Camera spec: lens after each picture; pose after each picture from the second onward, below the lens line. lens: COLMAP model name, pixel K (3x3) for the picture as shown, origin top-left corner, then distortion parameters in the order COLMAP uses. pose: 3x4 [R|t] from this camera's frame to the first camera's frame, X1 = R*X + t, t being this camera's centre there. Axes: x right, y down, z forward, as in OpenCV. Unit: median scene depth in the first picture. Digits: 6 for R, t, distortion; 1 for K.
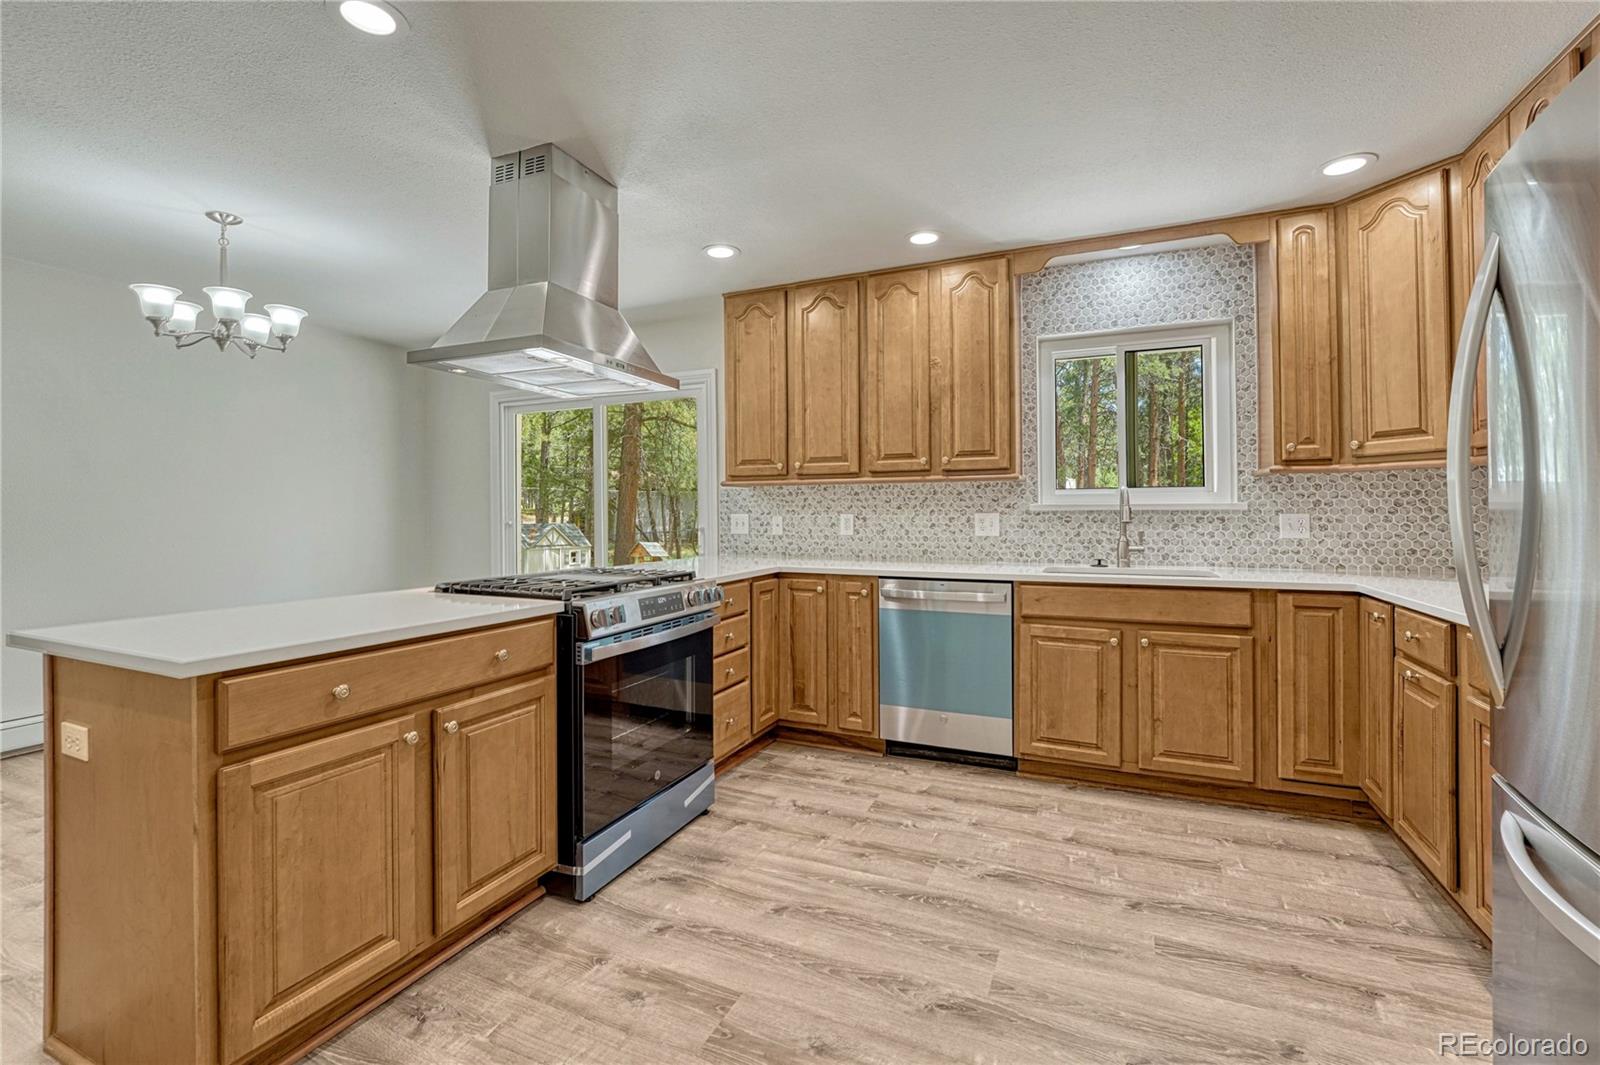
lens RADIAL K [[684.3, 0, 811.0], [0, 684.3, 506.3], [0, 0, 1]] dist [-0.004580, 0.001594]
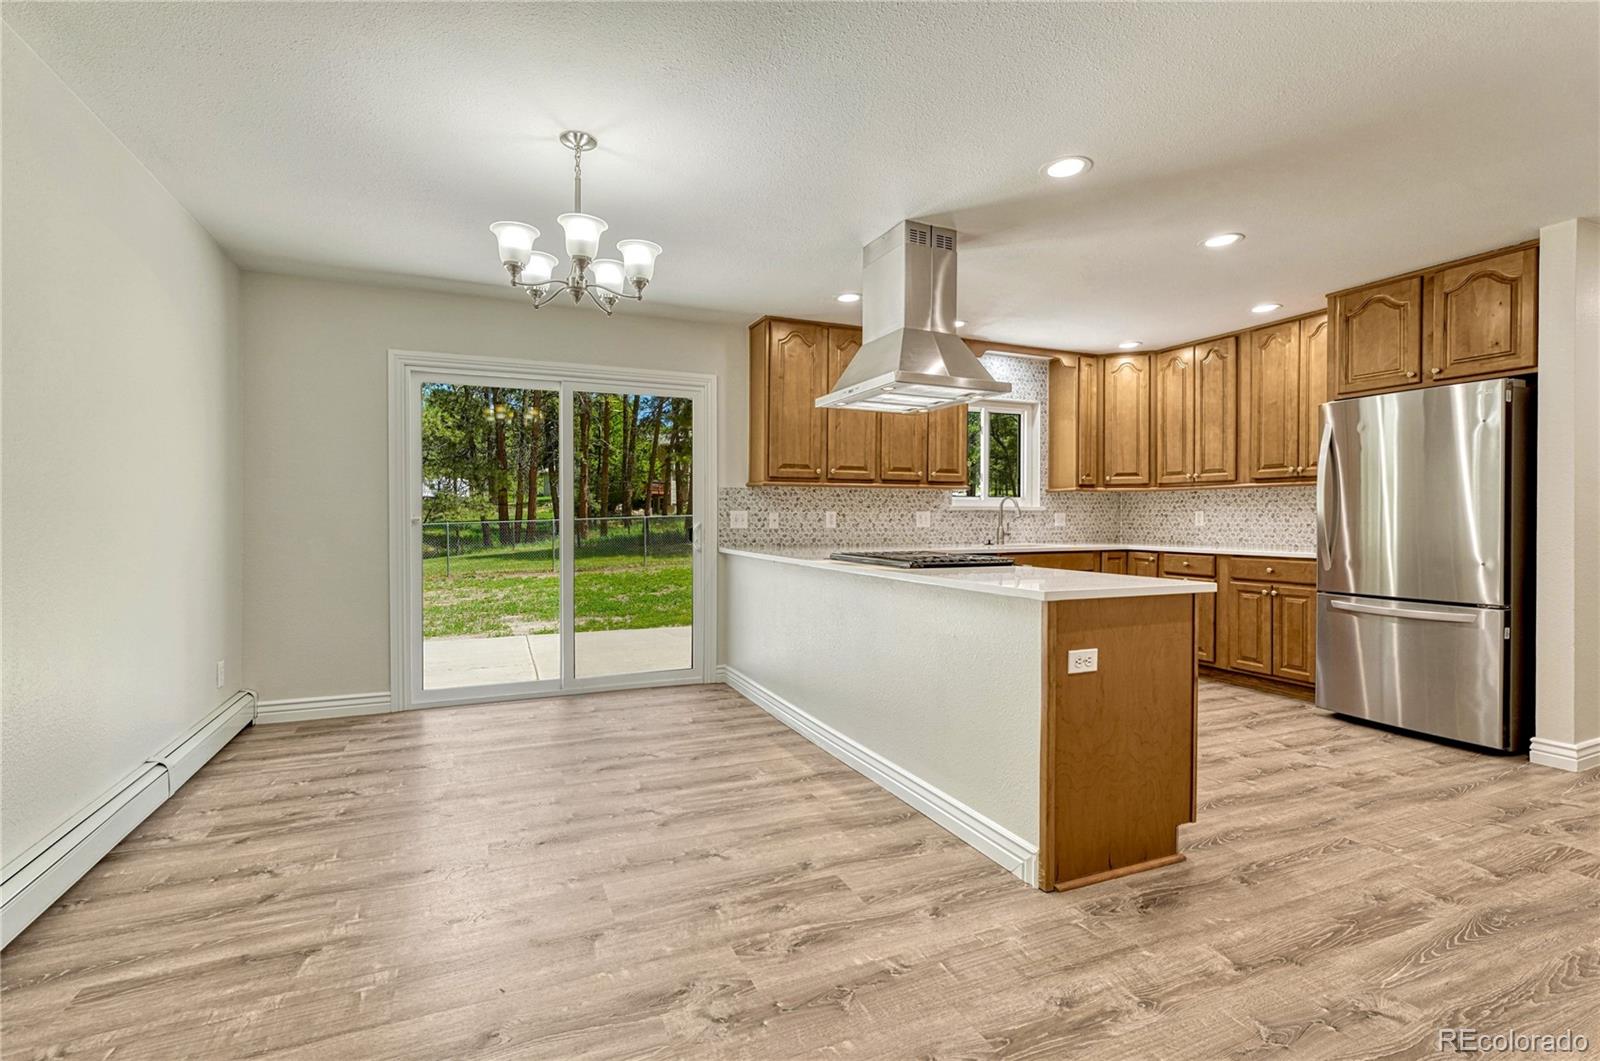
lens RADIAL K [[710.3, 0, 792.3], [0, 710.3, 523.7], [0, 0, 1]] dist [-0.010245, 0.000390]
pose [[0.692858, -0.003249, 0.721067, -1.060293], [-0.011118, 0.999823, 0.015188, 0.017089], [-0.720988, -0.018540, 0.692699, 0.168805]]
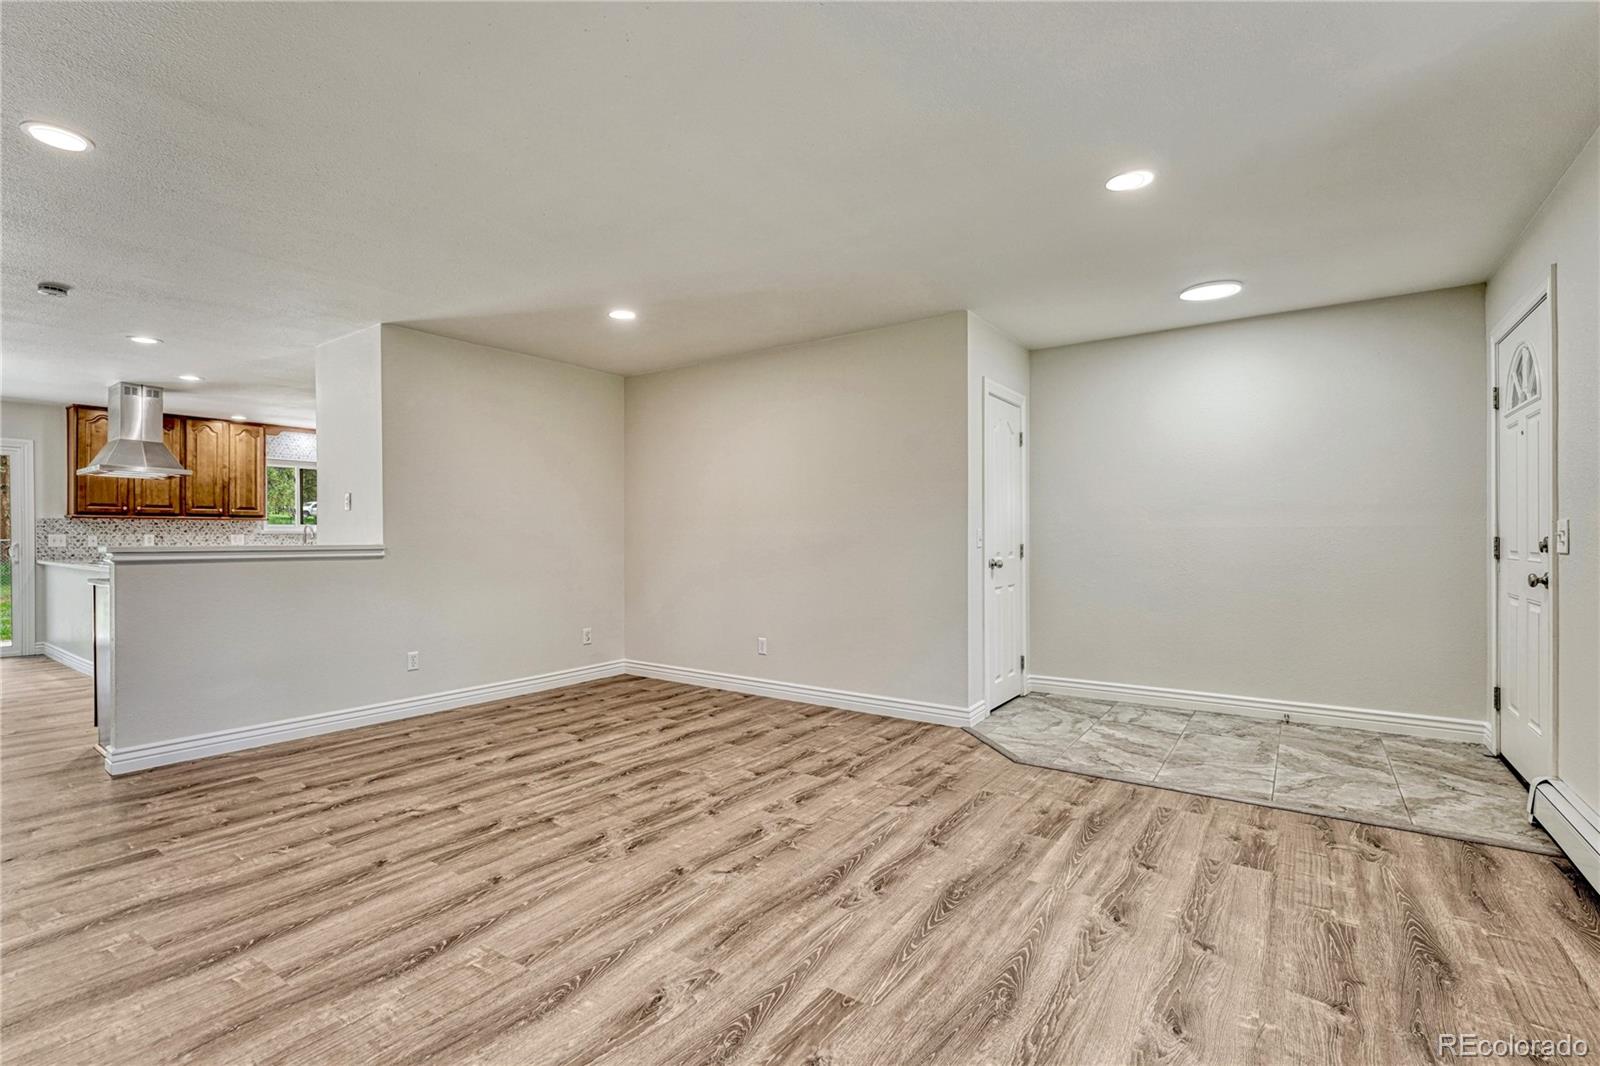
lens RADIAL K [[694.8, 0, 759.9], [0, 694.8, 544.4], [0, 0, 1]] dist [-0.002507, -0.000904]
pose [[0.233408, -0.011991, 0.972305, -1.567945], [-0.012118, 0.999810, 0.015239, -0.012003], [-0.972303, -0.015340, 0.233218, -1.180110]]
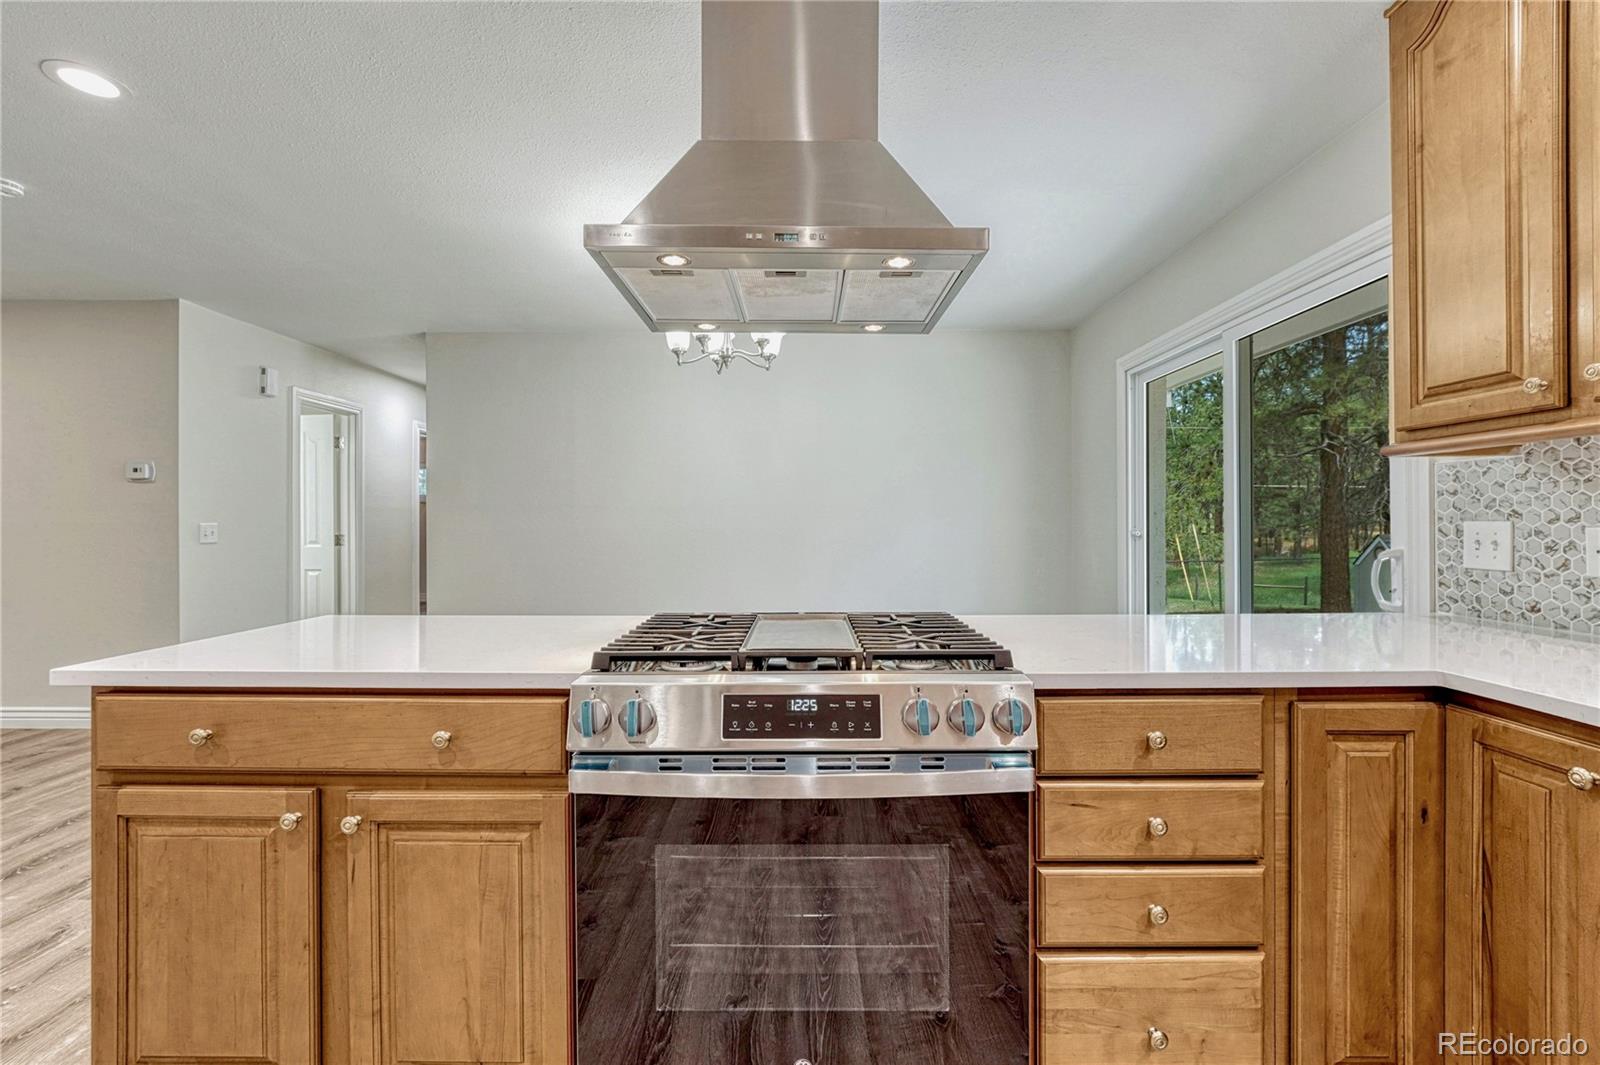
lens RADIAL K [[710.3, 0, 796.8], [0, 710.3, 525.5], [0, 0, 1]] dist [-0.010245, 0.000390]
pose [[0.389453, 0.003622, -0.921039, 0.152071], [0.010675, 0.999907, 0.008446, 0.007038], [0.920985, -0.013122, 0.389378, 0.544832]]
